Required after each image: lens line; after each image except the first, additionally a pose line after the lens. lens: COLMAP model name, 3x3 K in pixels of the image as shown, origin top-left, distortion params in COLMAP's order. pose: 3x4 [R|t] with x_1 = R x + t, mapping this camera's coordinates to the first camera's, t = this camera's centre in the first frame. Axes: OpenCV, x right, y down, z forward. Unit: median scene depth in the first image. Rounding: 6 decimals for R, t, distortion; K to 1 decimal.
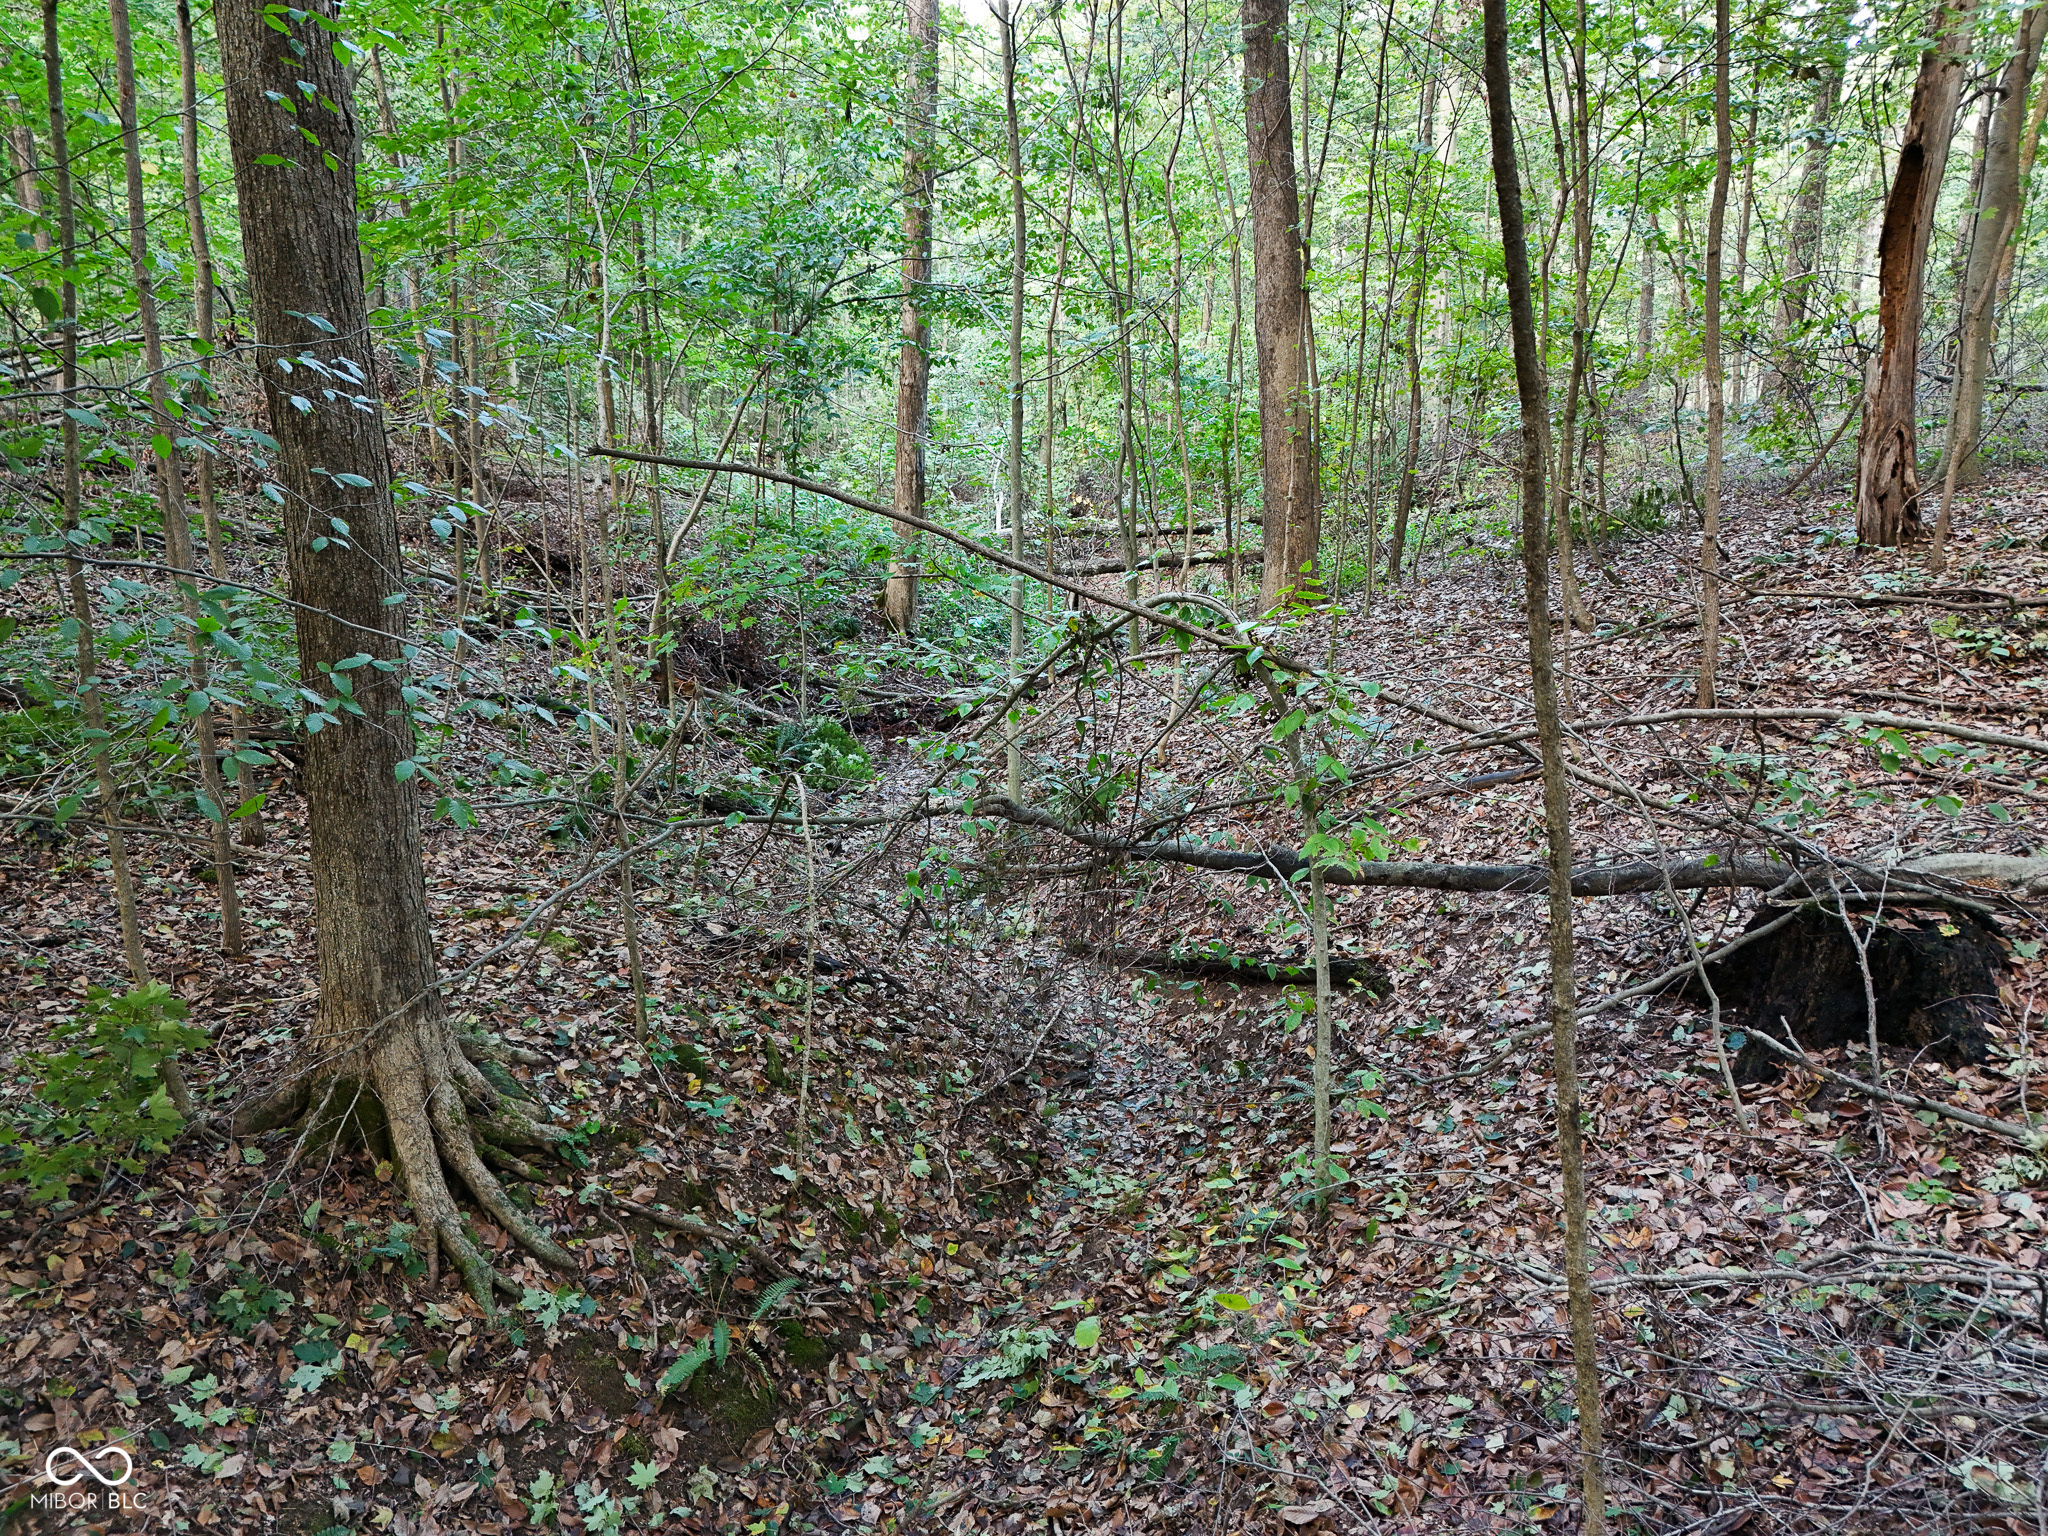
lens RADIAL K [[1442.8, 0, 1027.8], [0, 1442.8, 760.7], [0, 0, 1]] dist [0.039818, -0.014639]
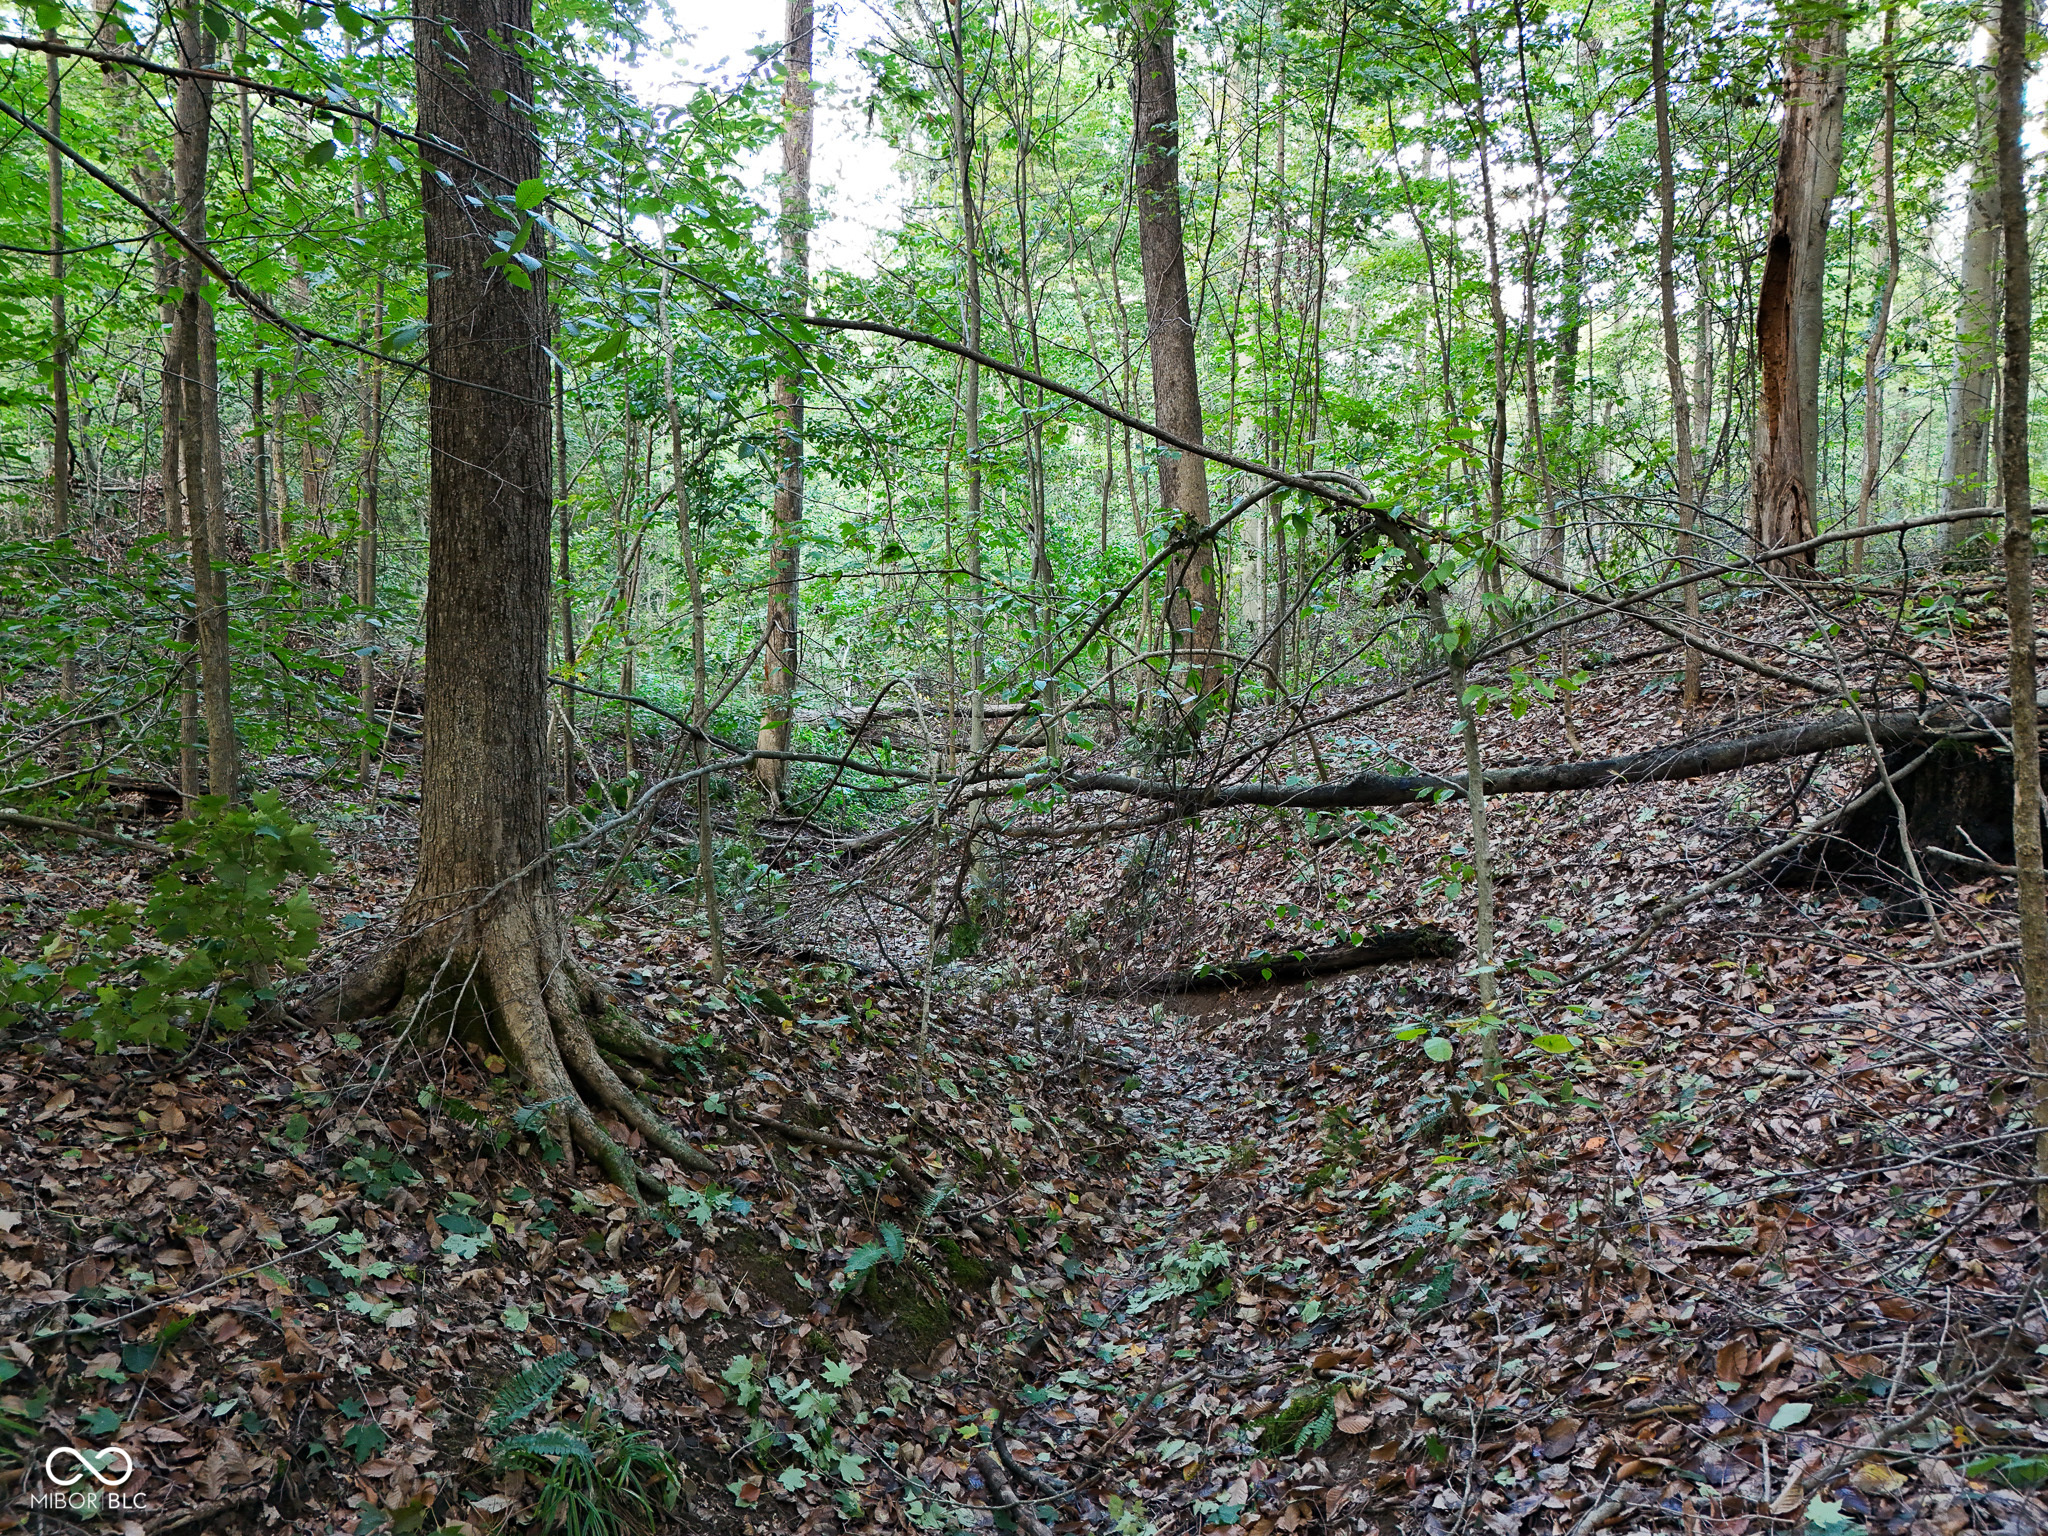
lens RADIAL K [[1442.8, 0, 1022.1], [0, 1442.8, 768.1], [0, 0, 1]] dist [0.039818, -0.014639]
pose [[0.990532, -0.016954, 0.136230, -0.253416], [0.038853, 0.986394, -0.159743, 0.266277], [-0.131668, 0.163524, 0.977713, 0.088292]]
